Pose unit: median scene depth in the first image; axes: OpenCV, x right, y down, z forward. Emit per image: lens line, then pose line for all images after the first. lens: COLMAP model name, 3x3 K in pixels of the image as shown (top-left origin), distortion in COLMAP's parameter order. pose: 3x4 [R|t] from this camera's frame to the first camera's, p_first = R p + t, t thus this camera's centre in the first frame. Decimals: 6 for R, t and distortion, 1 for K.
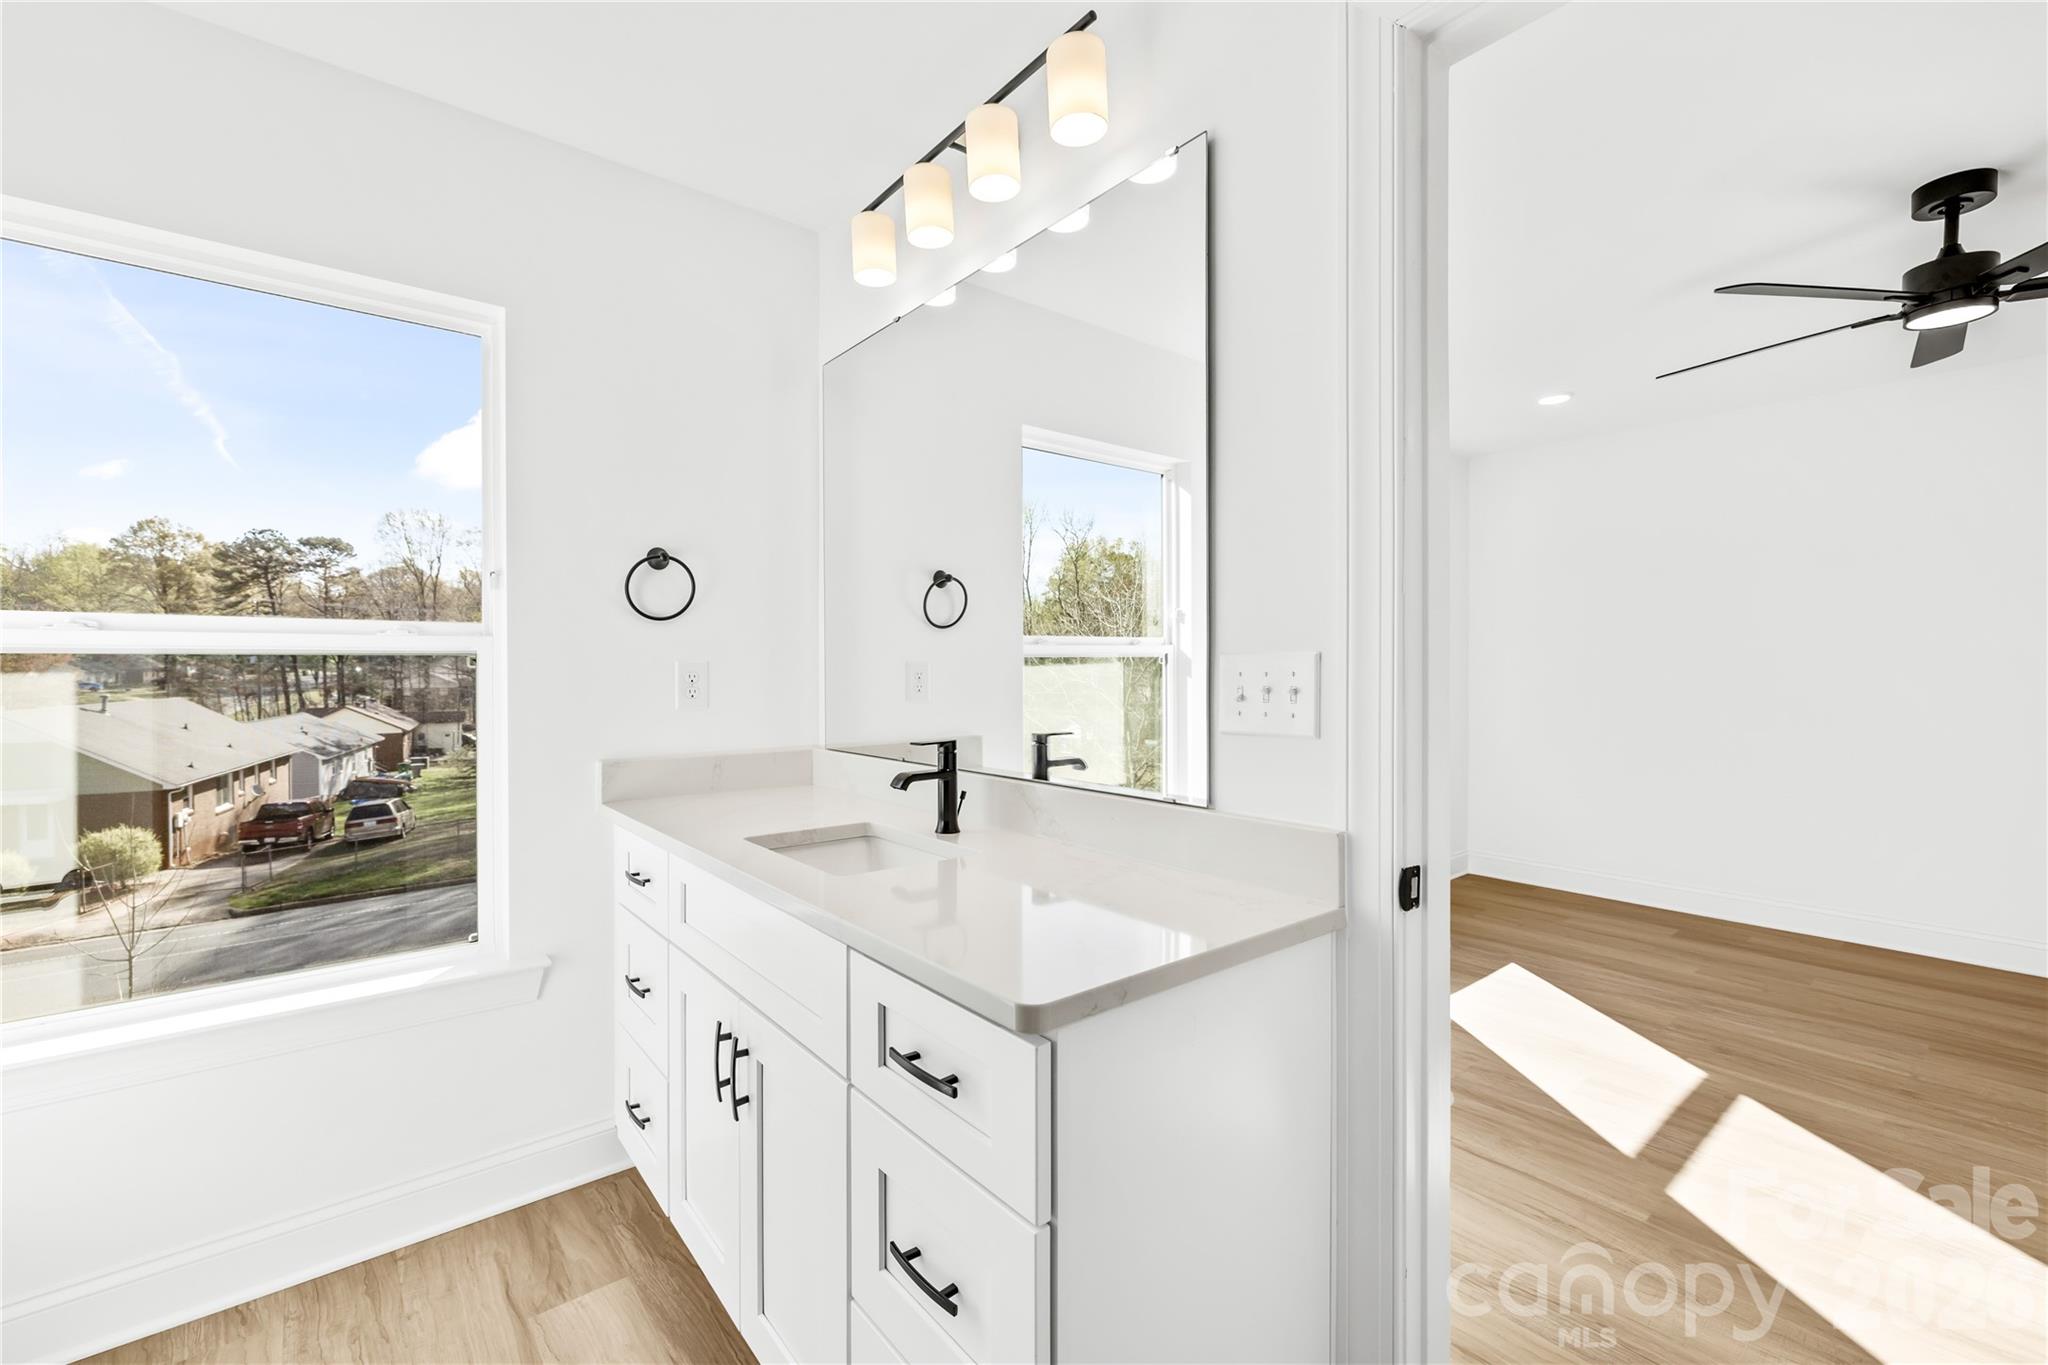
lens RADIAL K [[862.1, 0, 1015.2], [0, 862.1, 677.7], [0, 0, 1]] dist [0.000127, 0.000193]
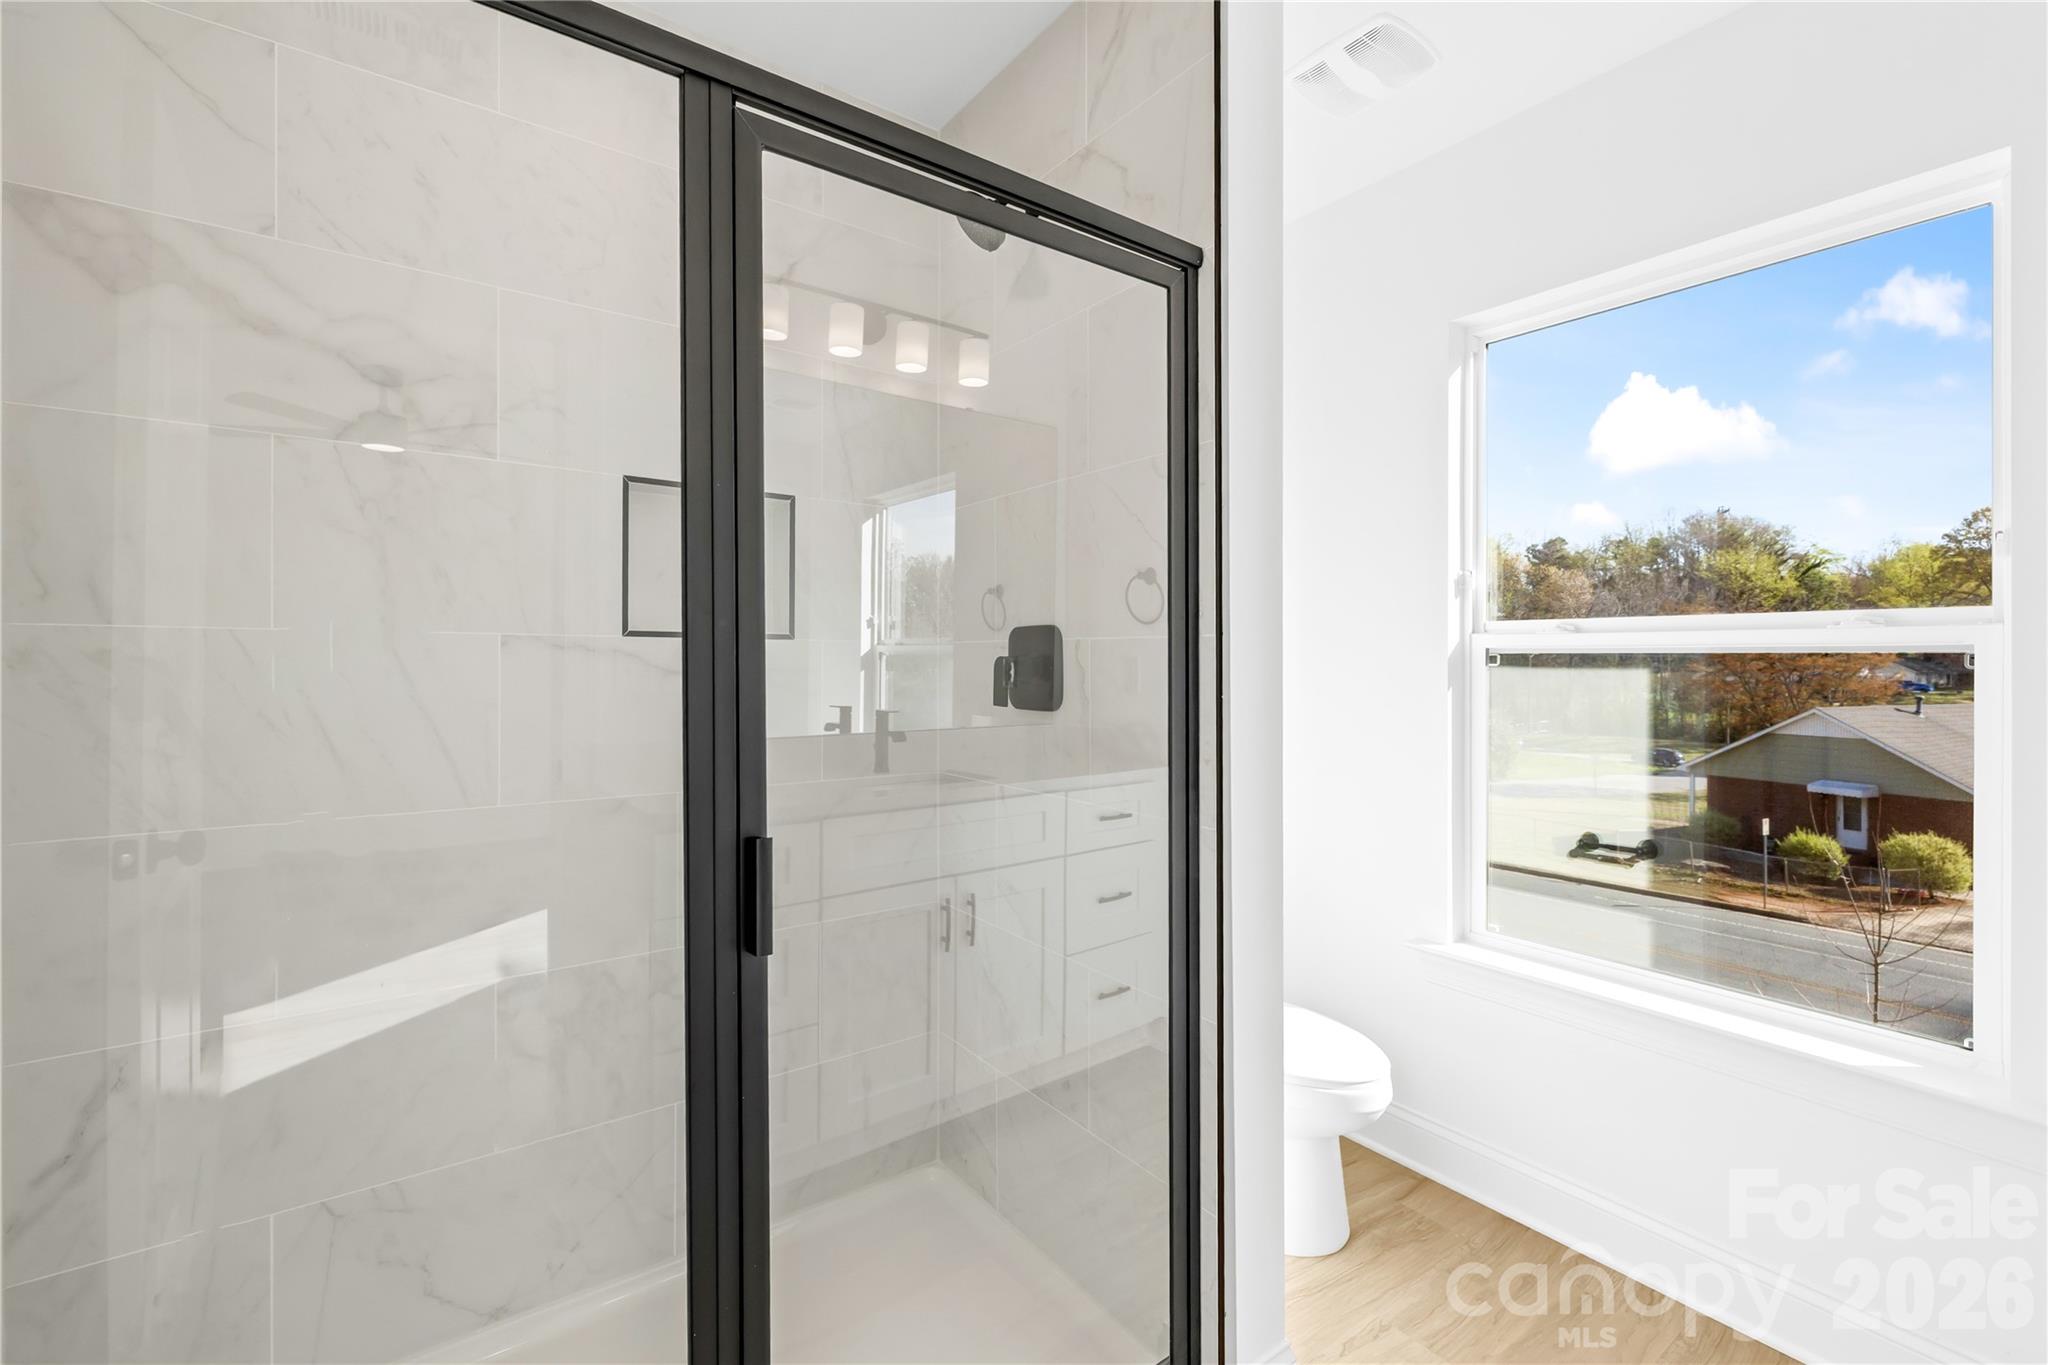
lens RADIAL K [[877.8, 0, 990.6], [0, 877.8, 669.3], [0, 0, 1]] dist [0.000242, 0.000026]
pose [[-0.069648, 0.010332, -0.997518, 0.160235], [-0.021039, 0.999709, 0.011823, -0.002256], [0.997350, 0.021810, -0.069410, 0.231655]]
